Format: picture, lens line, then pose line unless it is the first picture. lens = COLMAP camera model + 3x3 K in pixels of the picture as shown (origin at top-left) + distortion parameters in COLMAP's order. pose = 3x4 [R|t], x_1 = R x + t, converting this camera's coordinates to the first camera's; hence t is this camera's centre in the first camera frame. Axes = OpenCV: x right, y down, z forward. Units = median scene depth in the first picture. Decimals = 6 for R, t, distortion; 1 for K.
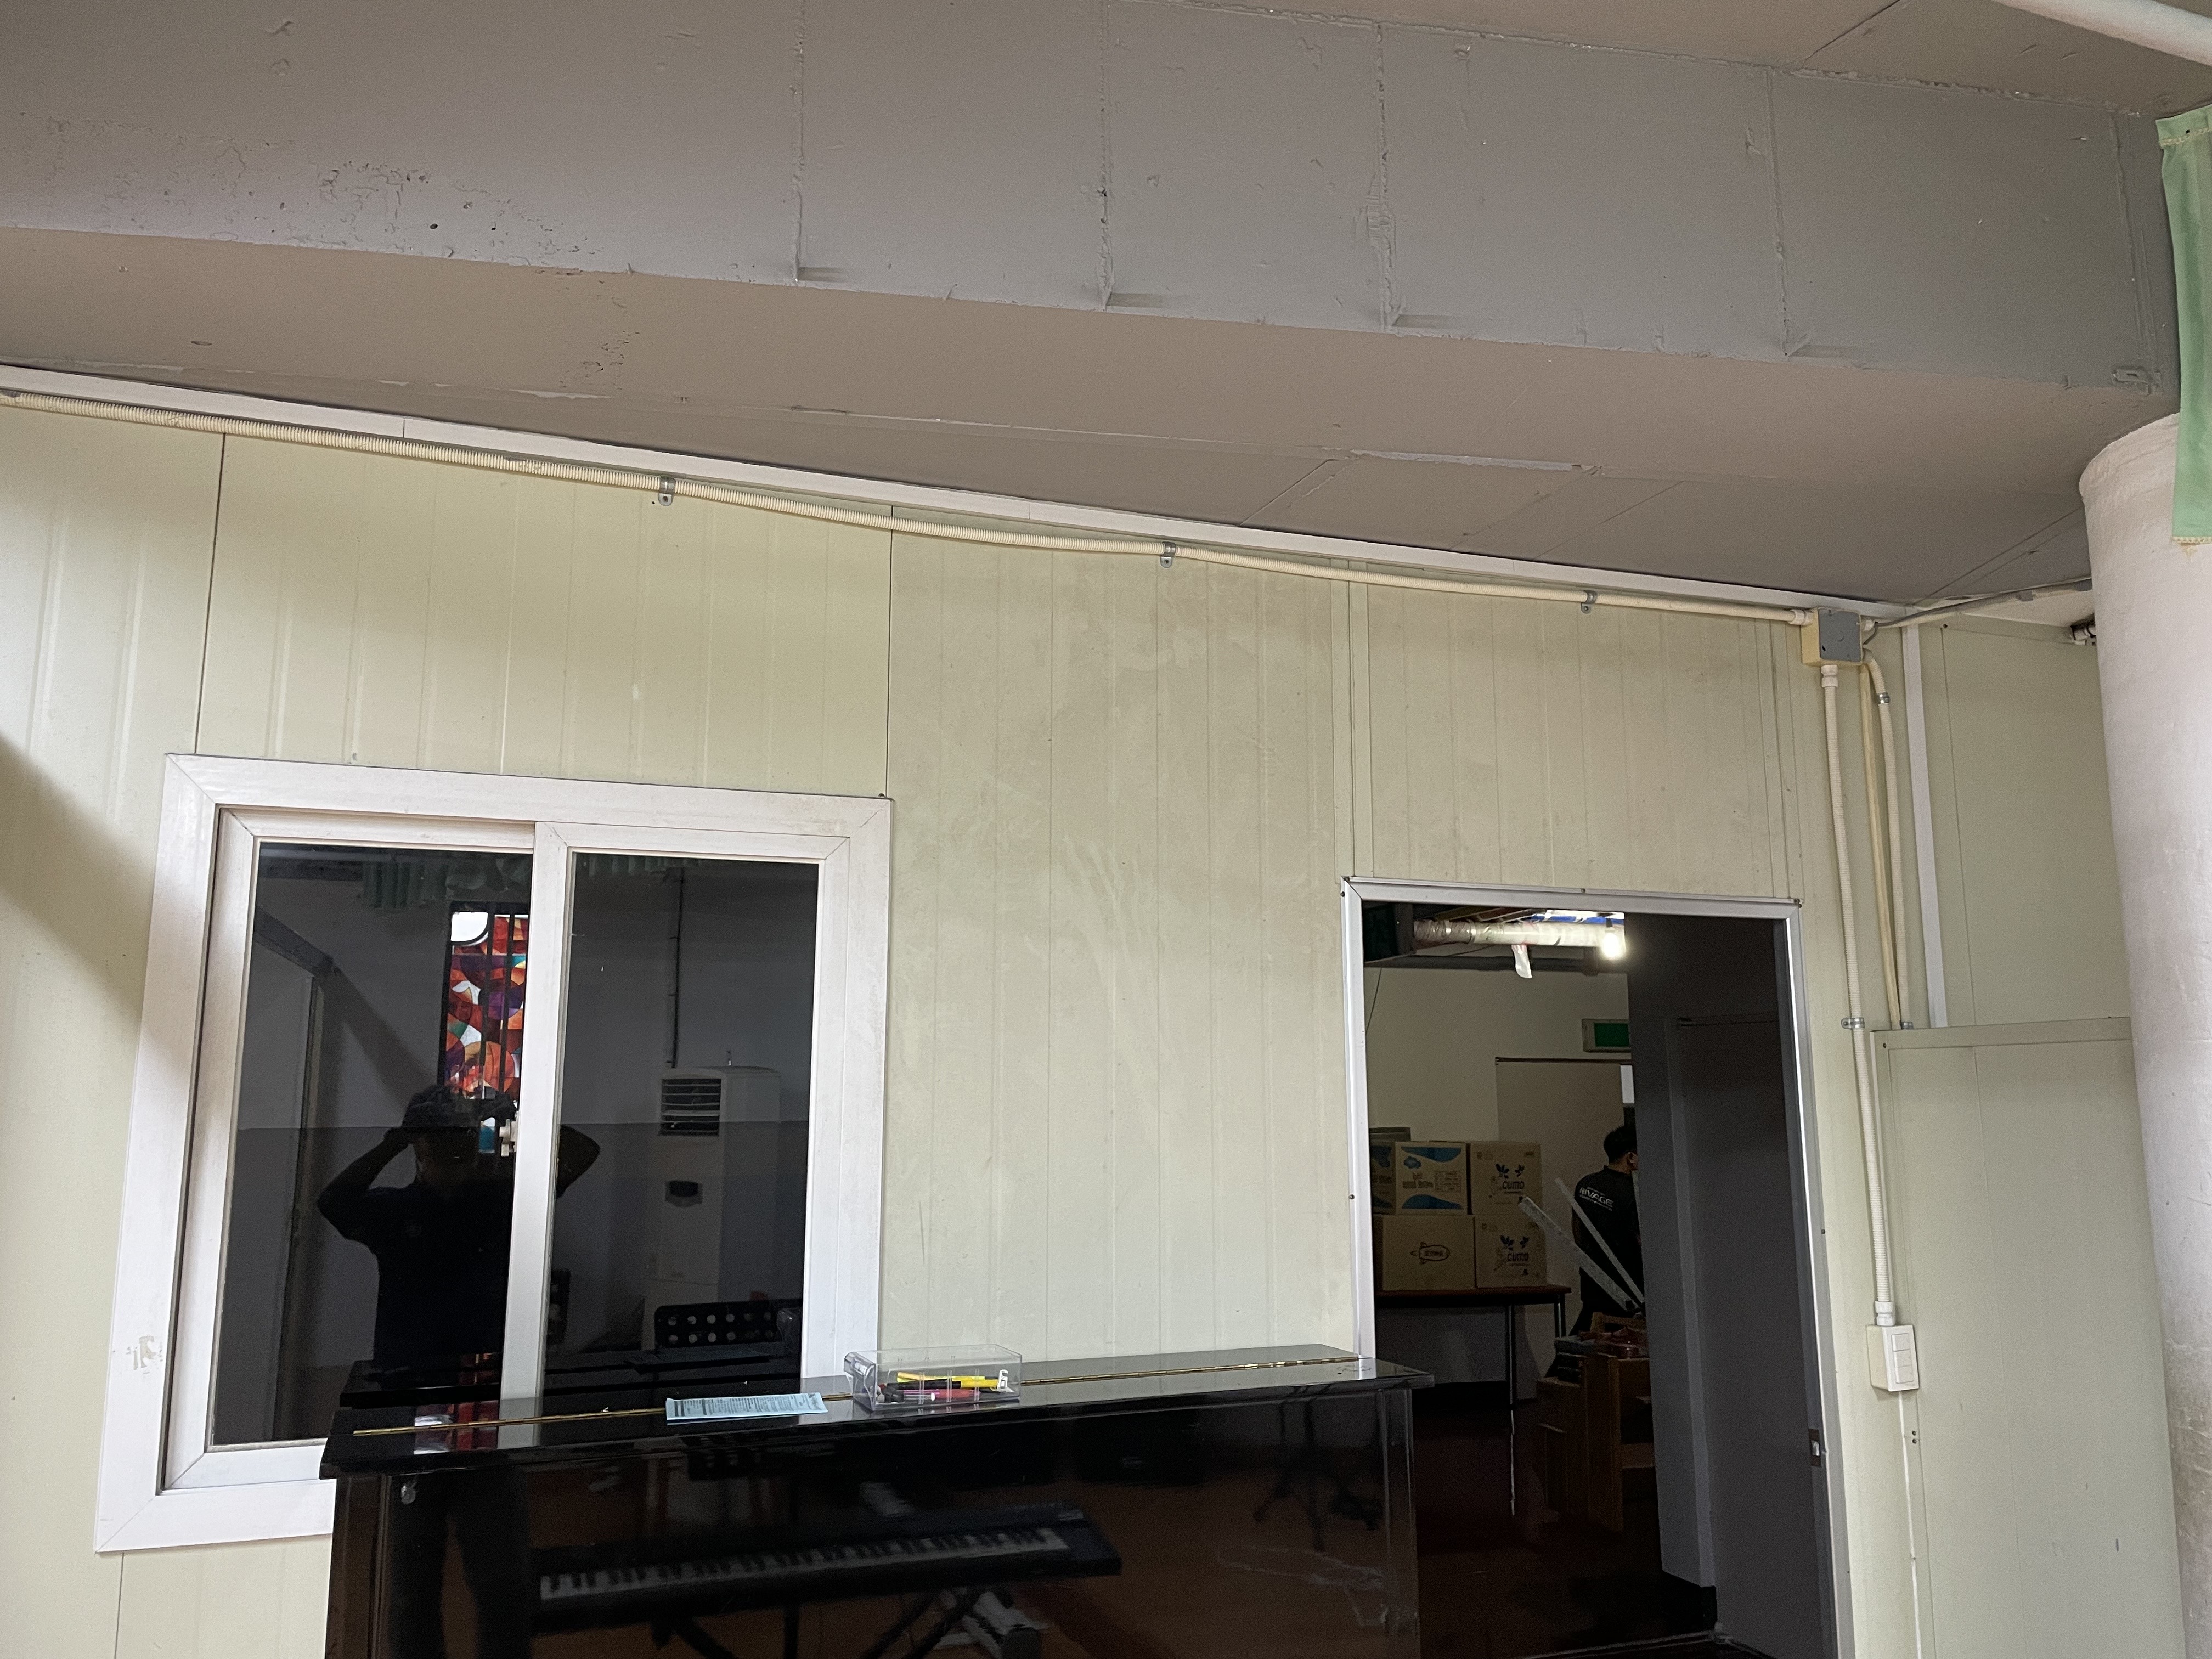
lens RADIAL K [[1661.6, 0, 1103.4], [0, 1661.6, 812.9], [0, 0, 1]] dist [0.067404, -0.101665]
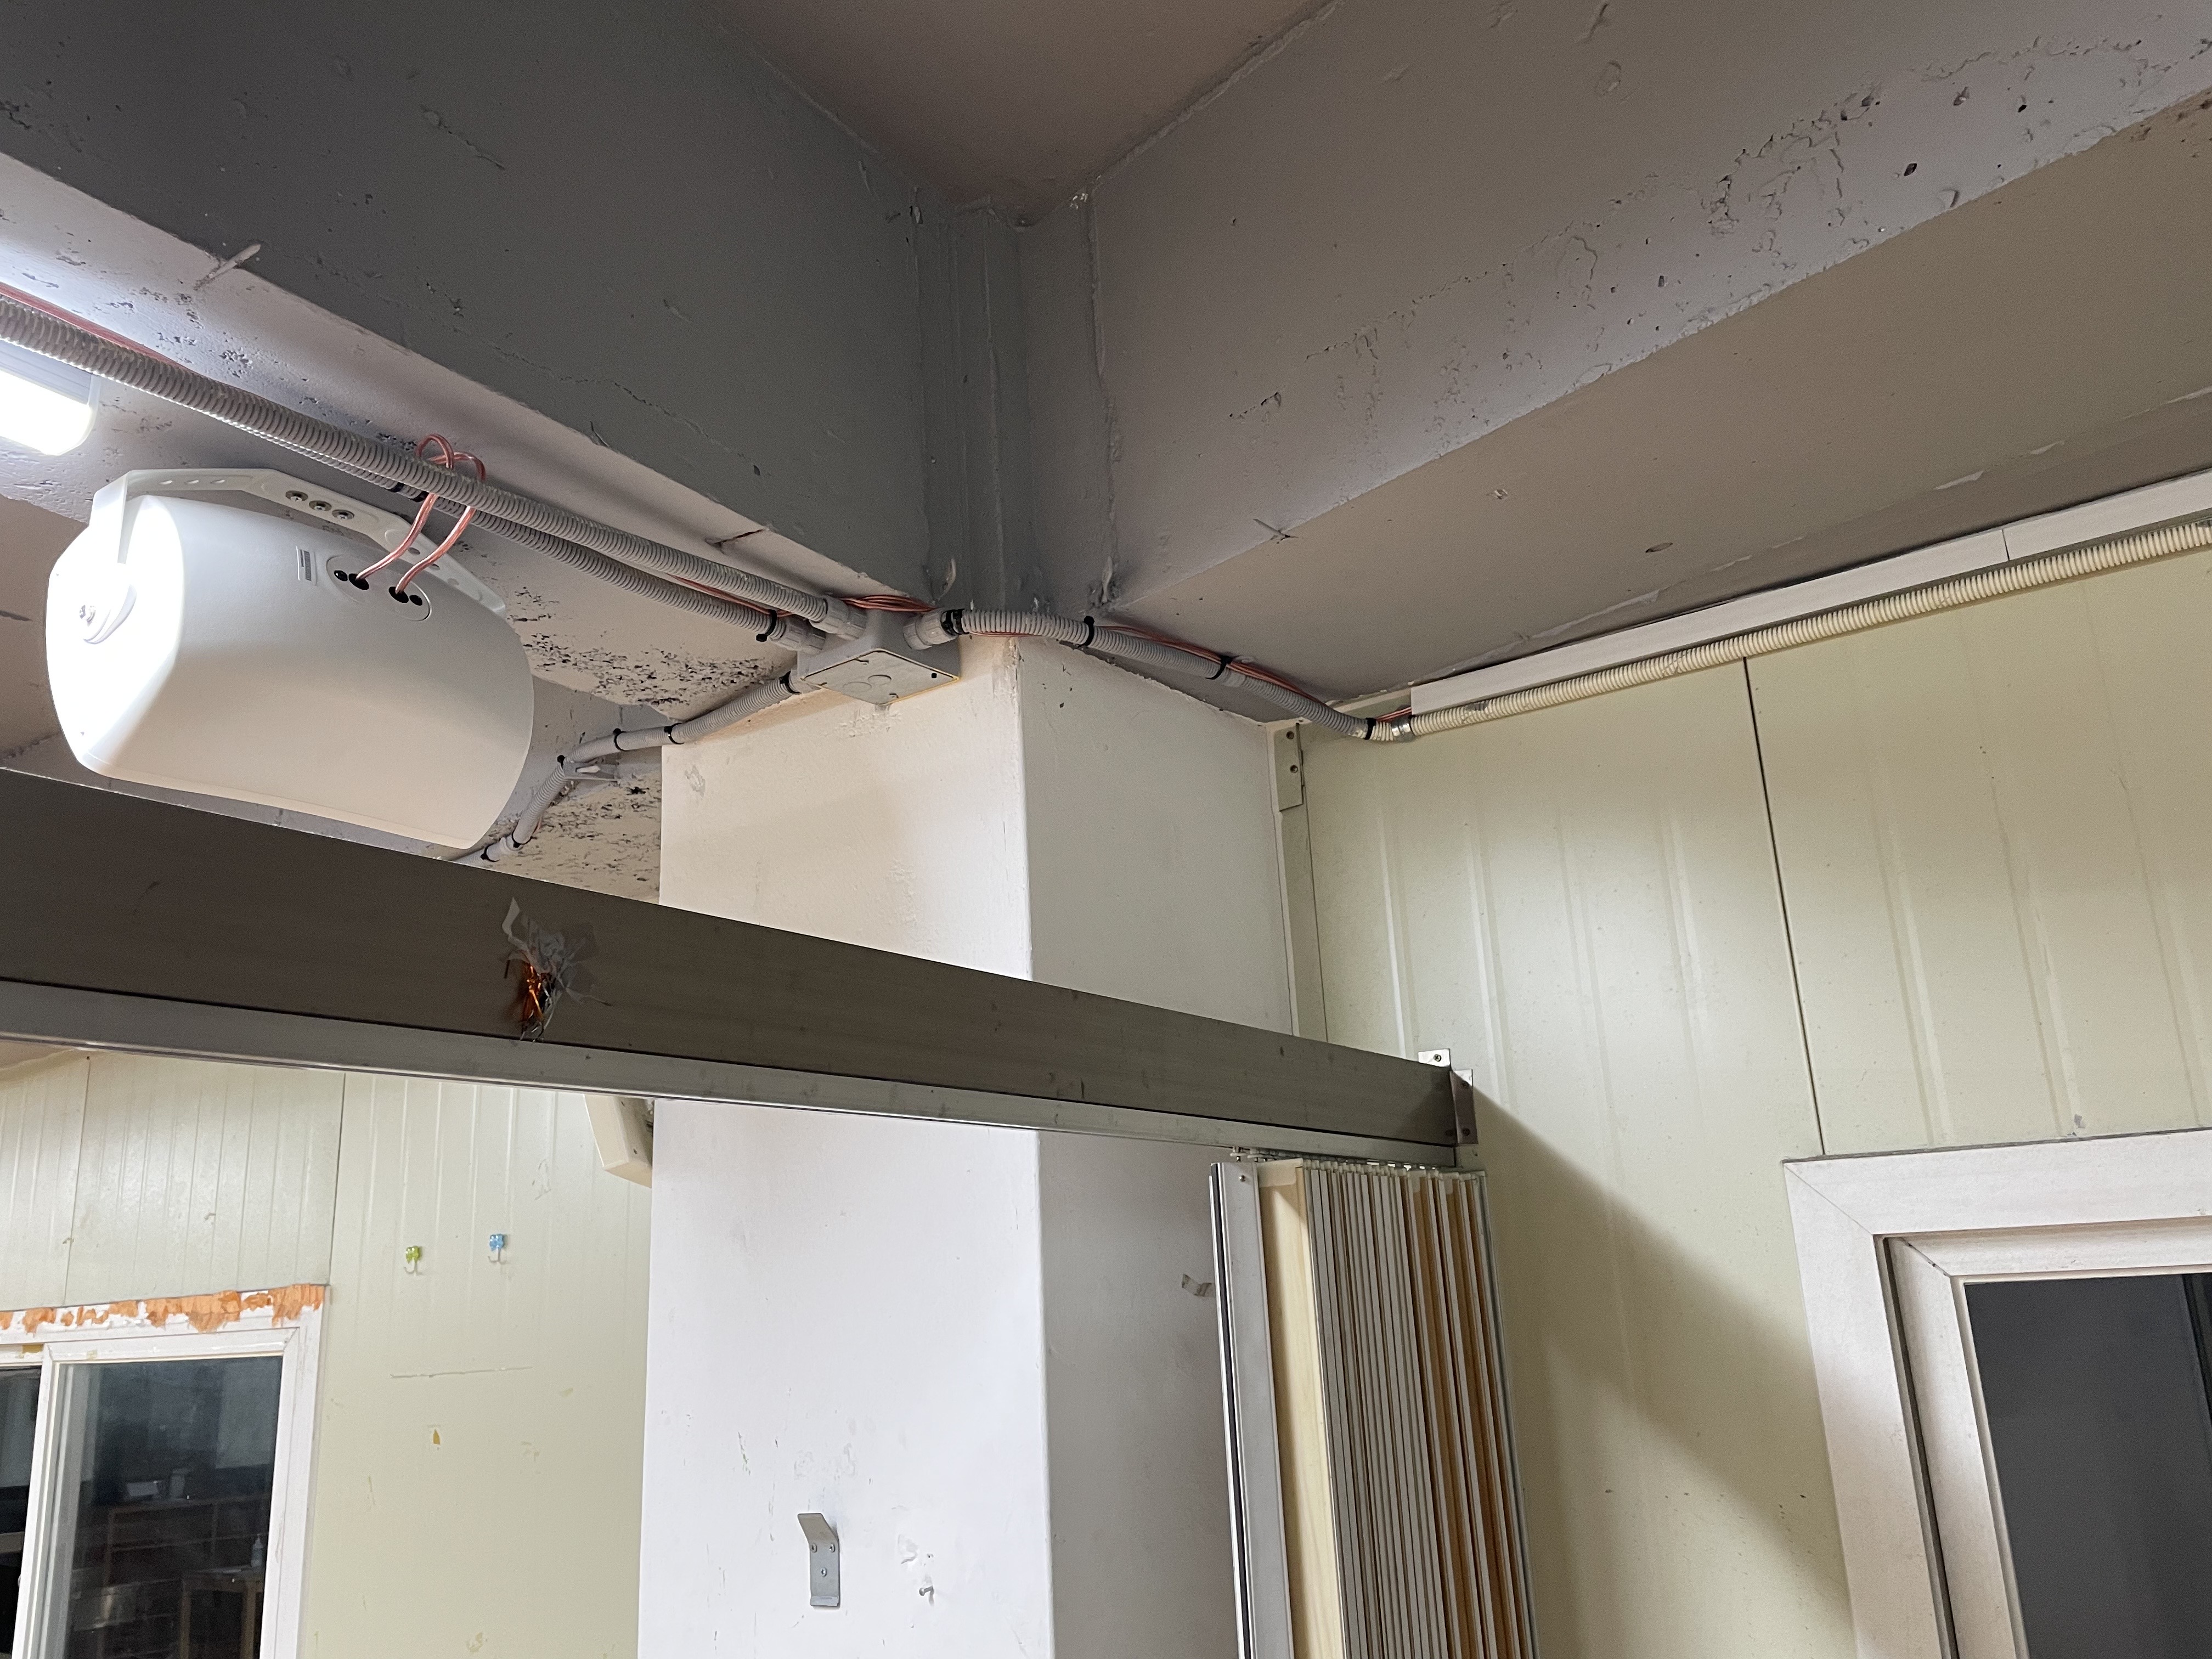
lens RADIAL K [[1661.6, 0, 1103.4], [0, 1661.6, 812.9], [0, 0, 1]] dist [0.067404, -0.101665]
pose [[0.533528, -0.259630, -0.804947, -0.143069], [0.183422, 0.964587, -0.189547, -0.090142], [0.825654, -0.046516, 0.562256, 0.427558]]
